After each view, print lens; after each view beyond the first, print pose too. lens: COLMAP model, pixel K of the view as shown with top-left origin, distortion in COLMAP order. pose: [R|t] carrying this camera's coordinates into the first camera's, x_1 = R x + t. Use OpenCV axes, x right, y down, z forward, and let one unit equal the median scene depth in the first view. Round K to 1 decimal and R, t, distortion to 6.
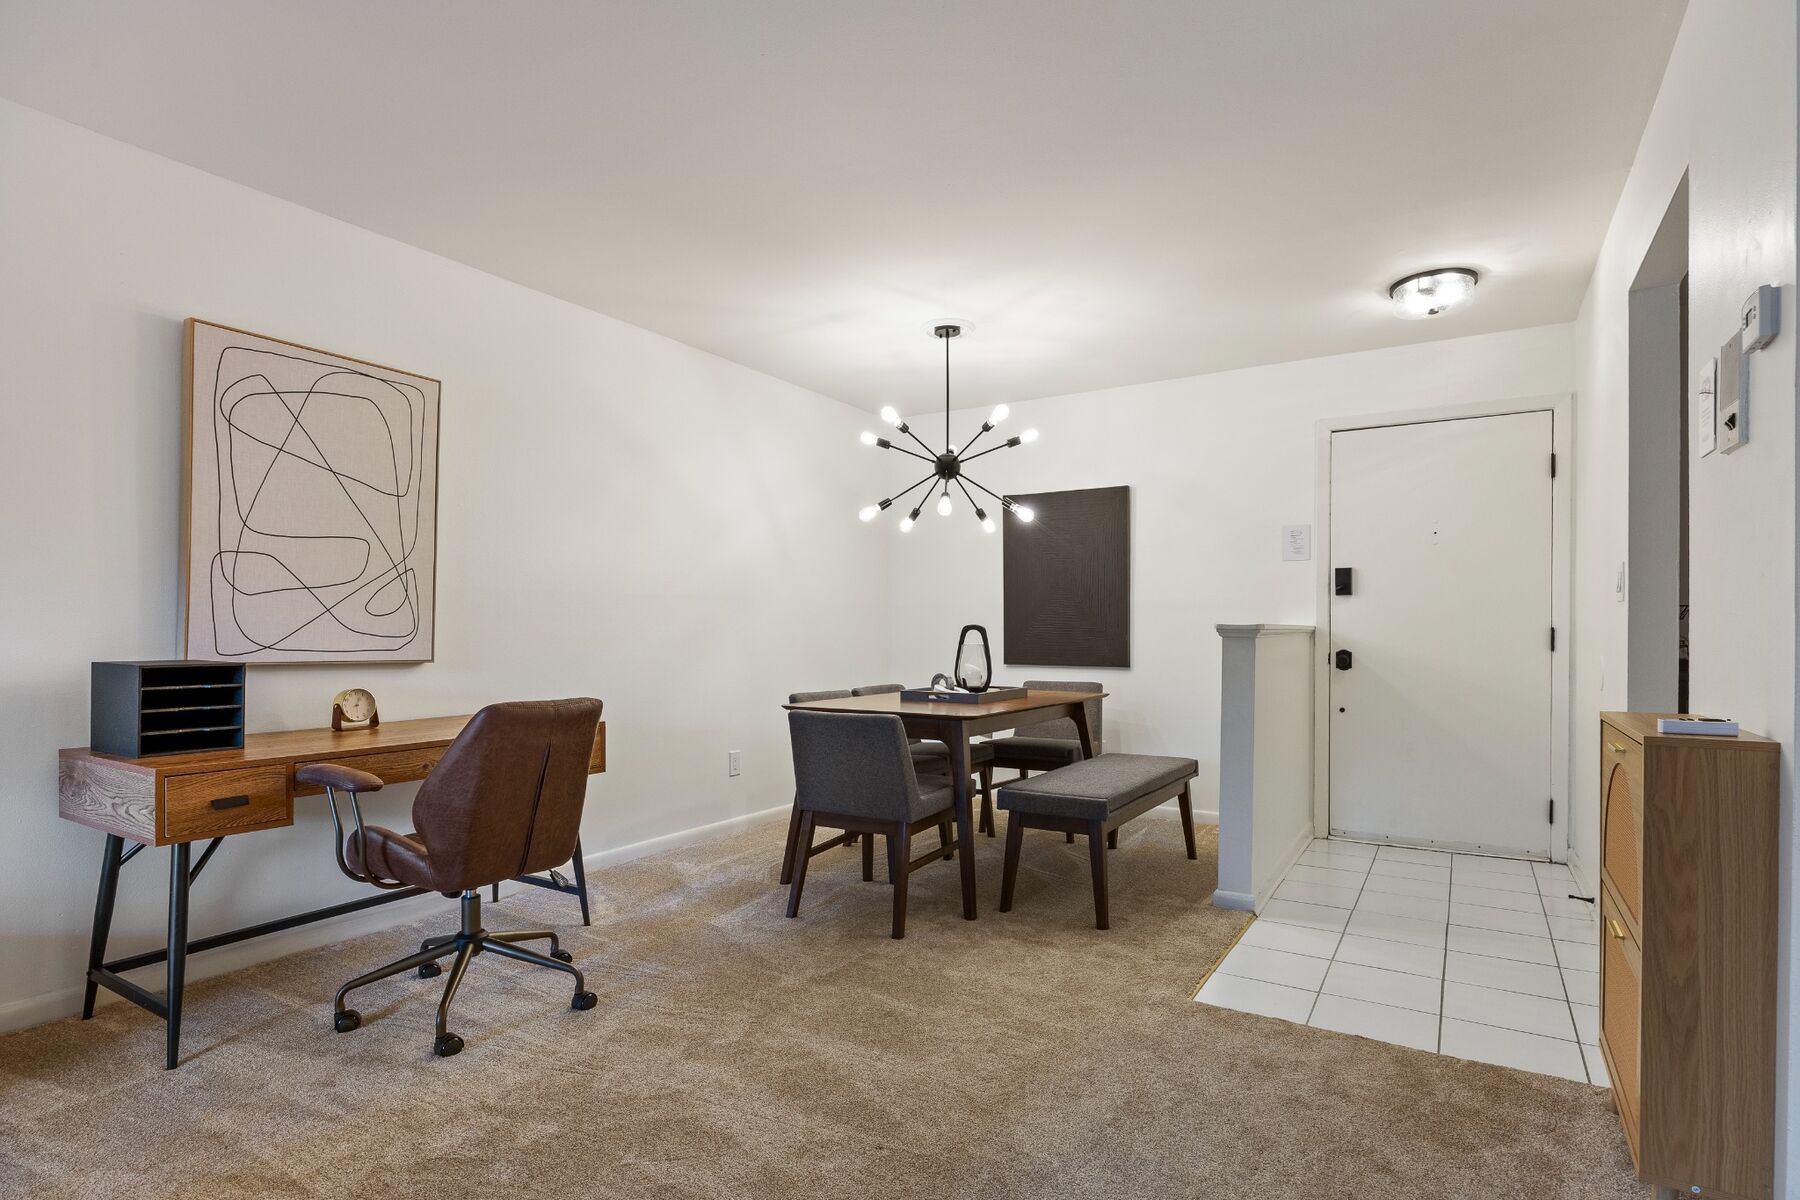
lens RADIAL K [[886.3, 0, 900.5], [0, 886.3, 613.6], [0, 0, 1]] dist [-0.011788, -0.000182]
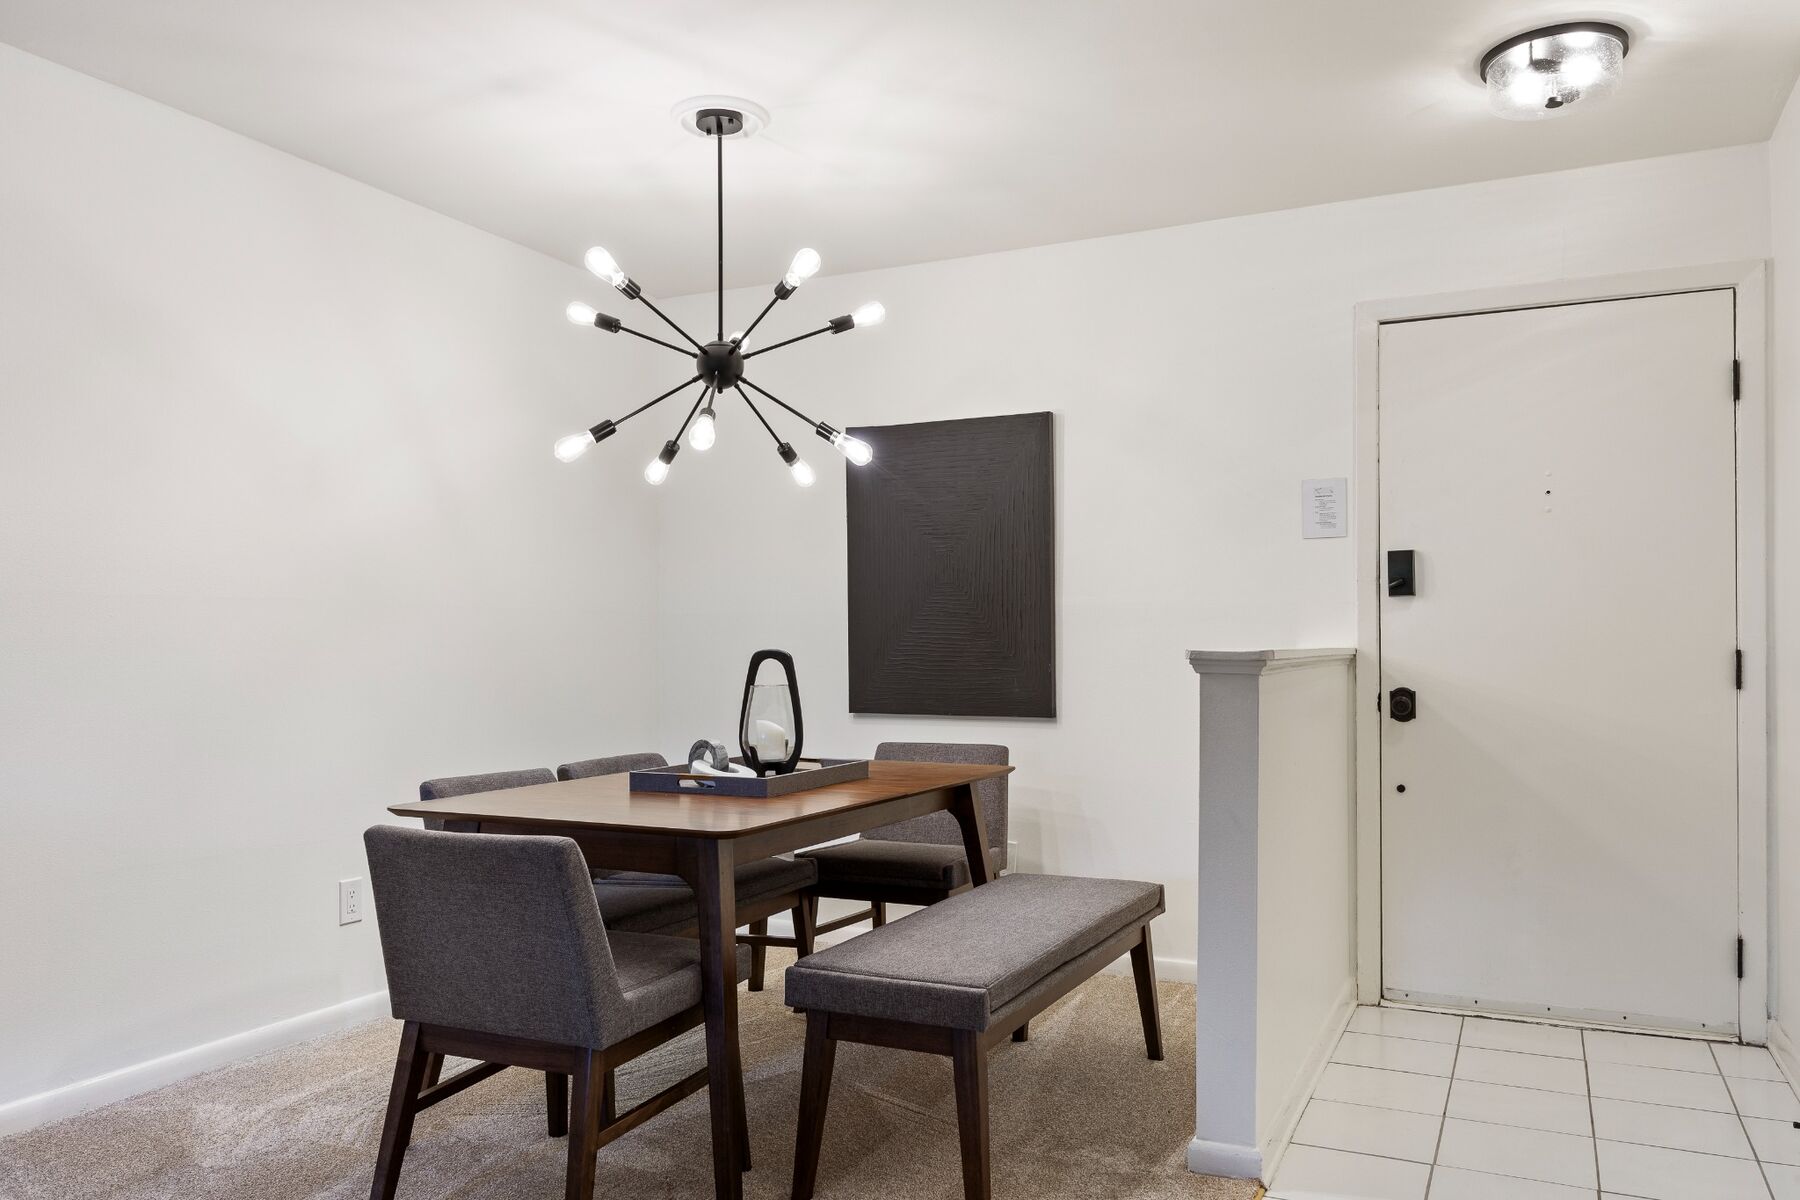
lens RADIAL K [[1303.5, 0, 891.6], [0, 1303.5, 597.5], [0, 0, 1]] dist [-0.012898, -0.000955]
pose [[0.994449, -0.000829, 0.105213, 0.074621], [0.002777, 0.999827, -0.018369, -0.005347], [-0.105179, 0.018559, 0.994280, 0.182578]]
